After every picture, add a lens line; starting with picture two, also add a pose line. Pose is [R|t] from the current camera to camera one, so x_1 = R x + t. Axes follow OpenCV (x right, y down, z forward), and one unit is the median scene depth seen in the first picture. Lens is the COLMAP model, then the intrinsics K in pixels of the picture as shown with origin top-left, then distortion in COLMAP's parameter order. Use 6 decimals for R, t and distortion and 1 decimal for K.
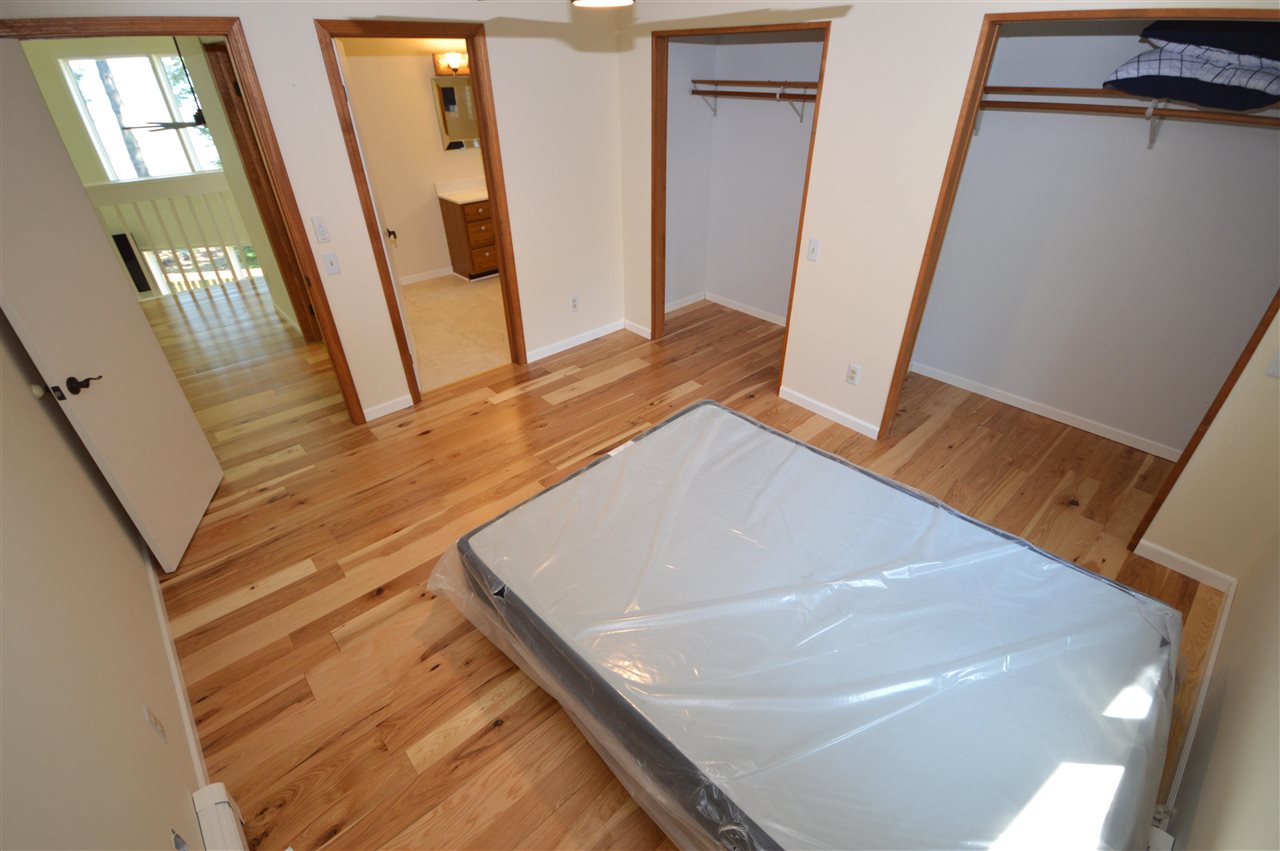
lens RADIAL K [[571.4, 0, 647.8], [0, 571.4, 419.5], [0, 0, 1]] dist [0.000906, -0.005573]
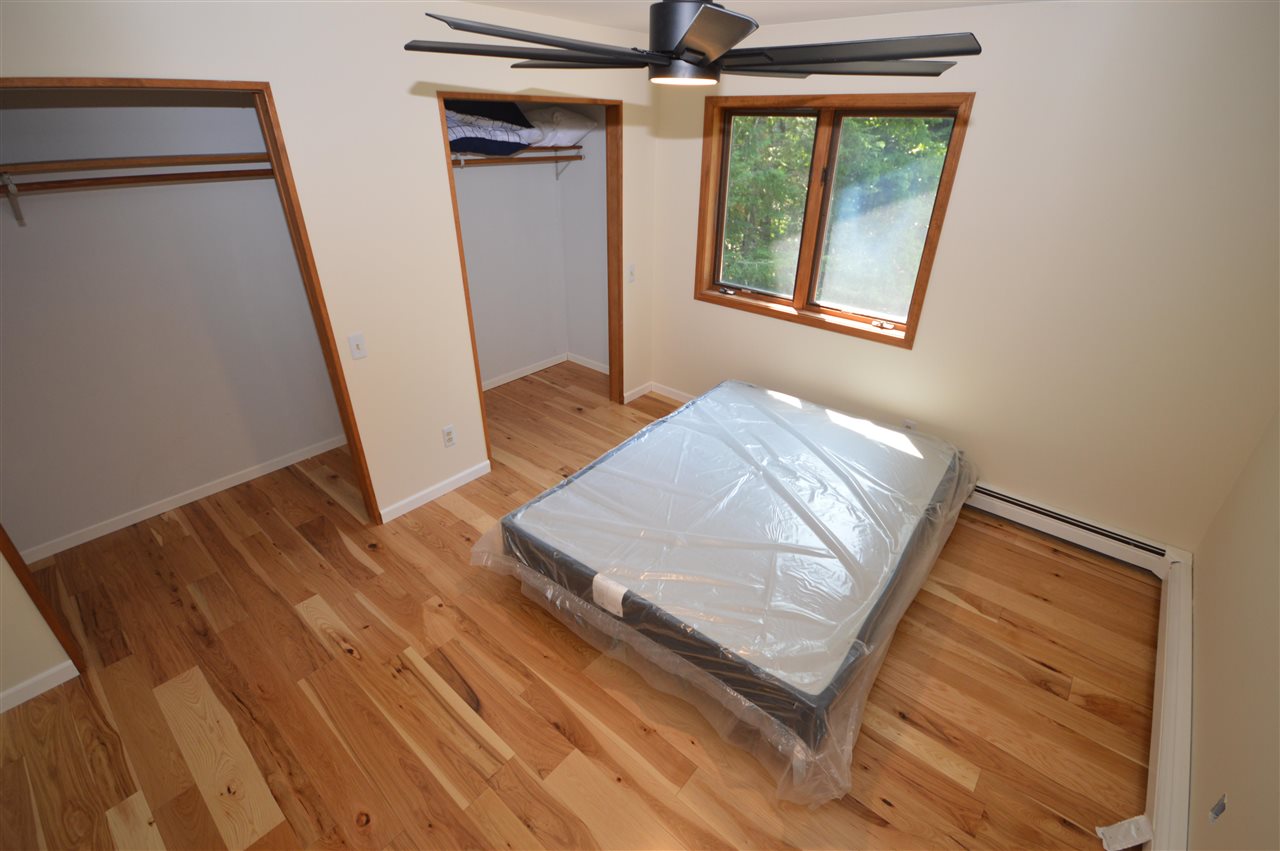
lens RADIAL K [[571.4, 0, 643.1], [0, 571.4, 421.4], [0, 0, 1]] dist [0.000906, -0.005573]
pose [[-0.127821, -0.459095, 0.879143, -0.822117], [0.517616, 0.725240, 0.453984, -0.574576], [-0.846012, 0.513087, 0.144934, 0.889450]]
